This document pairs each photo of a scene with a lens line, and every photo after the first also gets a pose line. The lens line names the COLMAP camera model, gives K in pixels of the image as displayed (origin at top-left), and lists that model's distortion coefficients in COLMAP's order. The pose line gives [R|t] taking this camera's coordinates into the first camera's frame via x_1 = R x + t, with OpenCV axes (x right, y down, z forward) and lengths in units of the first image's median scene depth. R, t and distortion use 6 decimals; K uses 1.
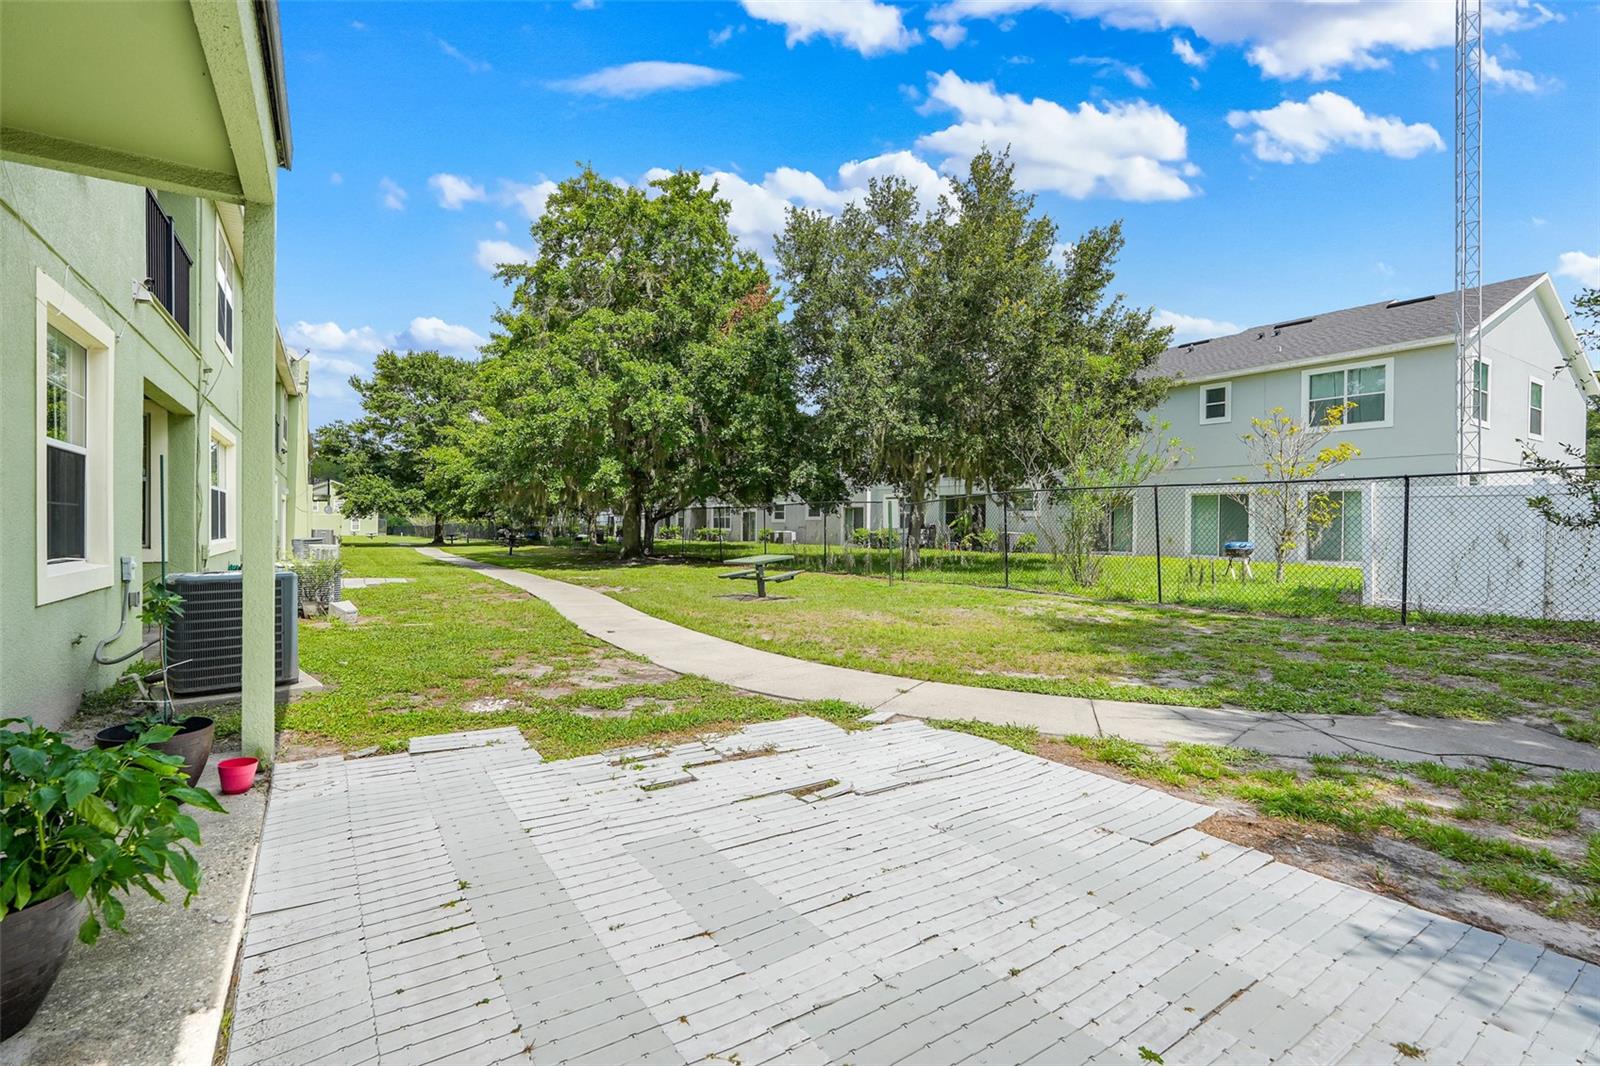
lens RADIAL K [[728.8, 0, 800.0], [0, 728.8, 533.0], [0, 0, 1]] dist [-0.017029, -0.000103]
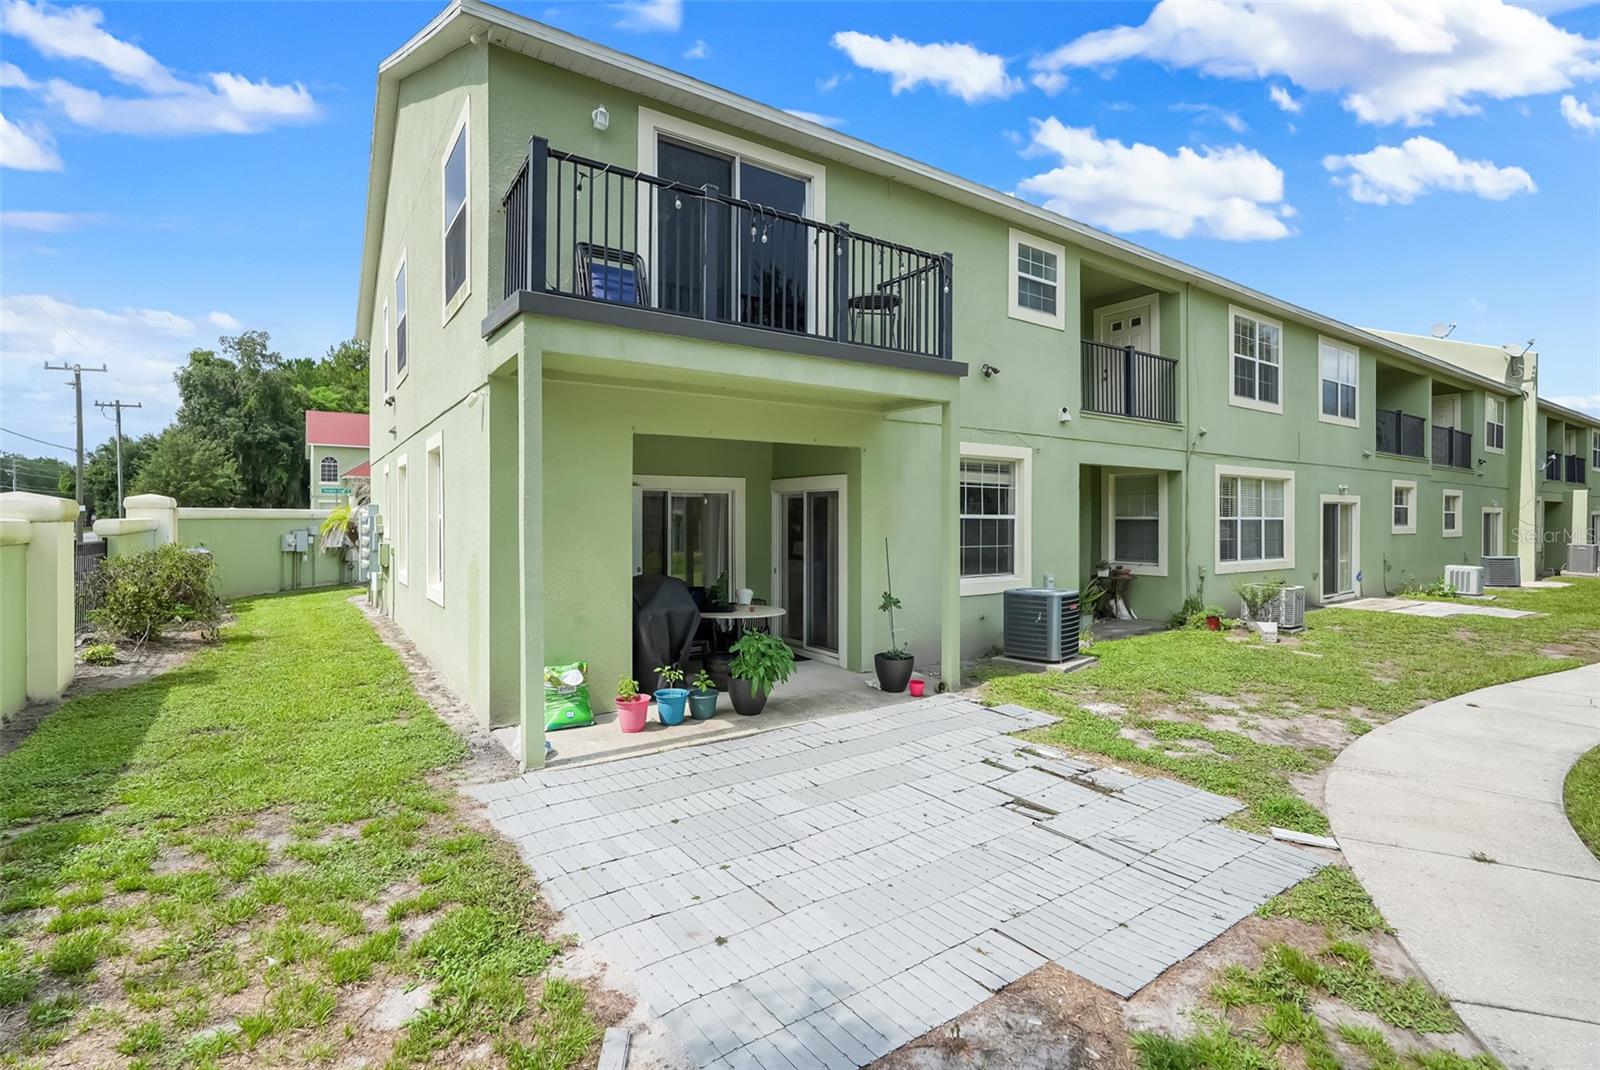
lens RADIAL K [[751.1, 0, 812.3], [0, 751.1, 518.1], [0, 0, 1]] dist [-0.001454, 0.000038]
pose [[0.051339, 0.002502, -0.998678, 1.205728], [-0.013384, 0.999909, 0.001818, -0.138739], [0.998592, 0.013273, 0.051368, 0.500394]]
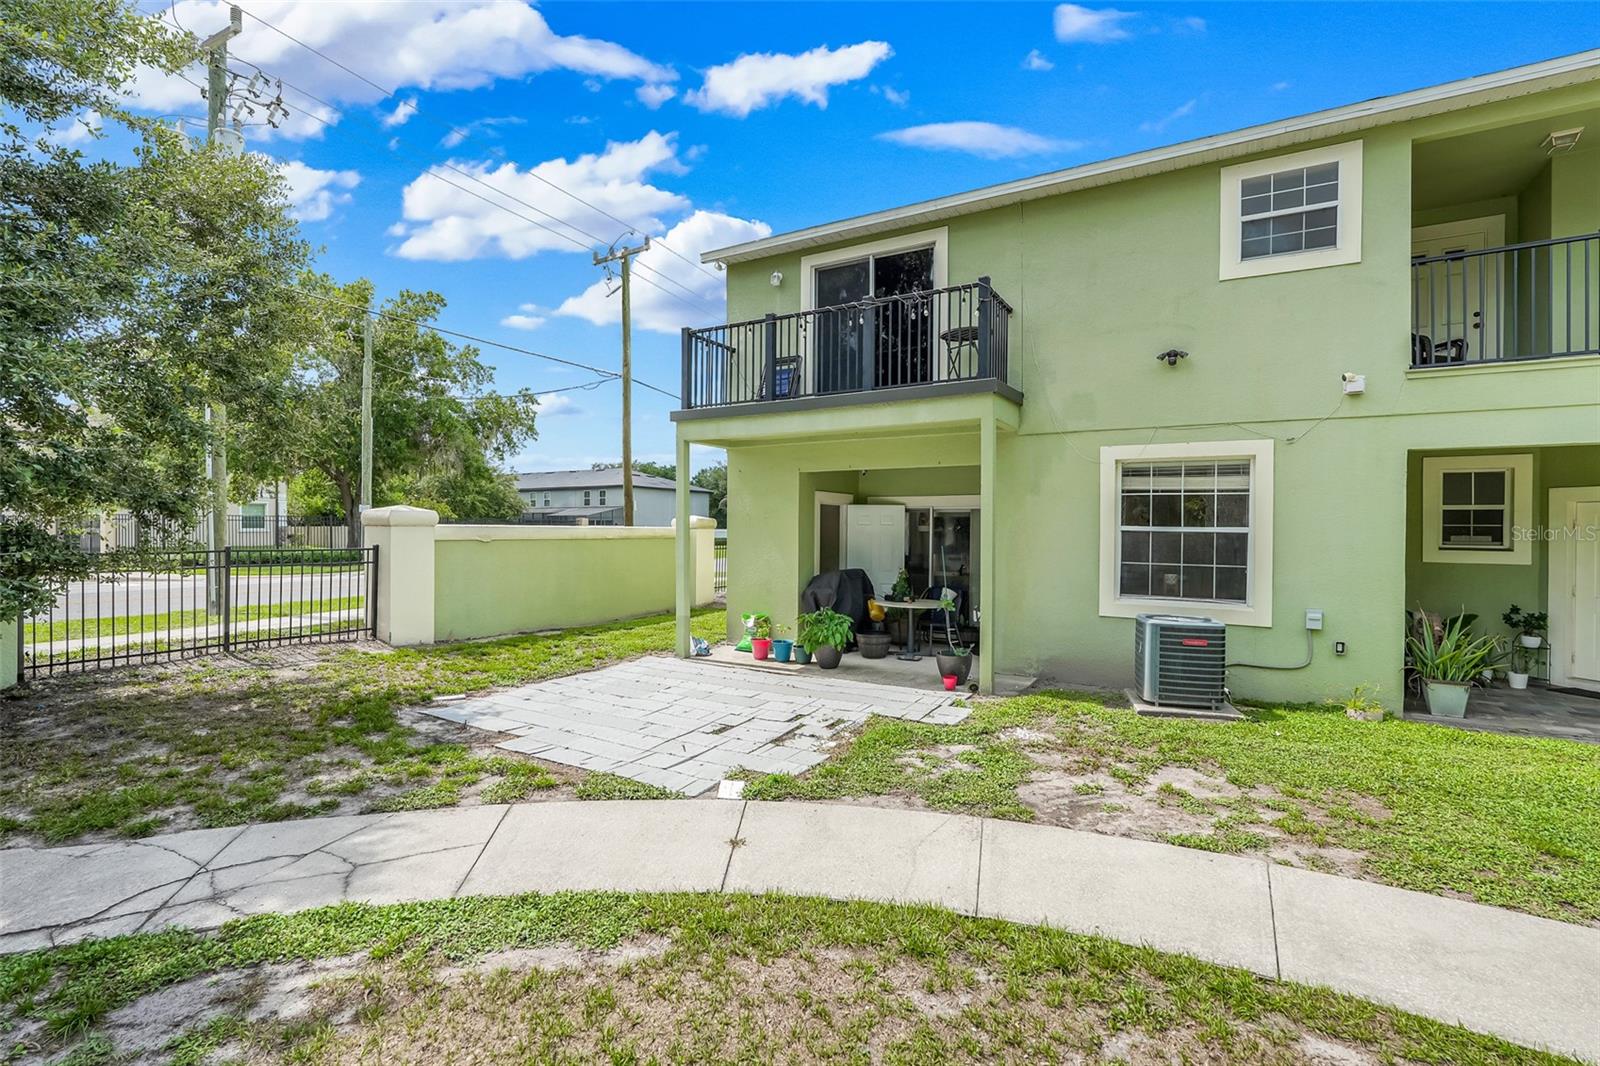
lens RADIAL K [[728.8, 0, 800.0], [0, 728.8, 533.0], [0, 0, 1]] dist [-0.017029, -0.000103]
pose [[-0.889322, -0.008693, -0.457199, 0.620794], [-0.015629, 0.999813, 0.011390, -0.142598], [0.457014, 0.017275, -0.889292, 2.463751]]
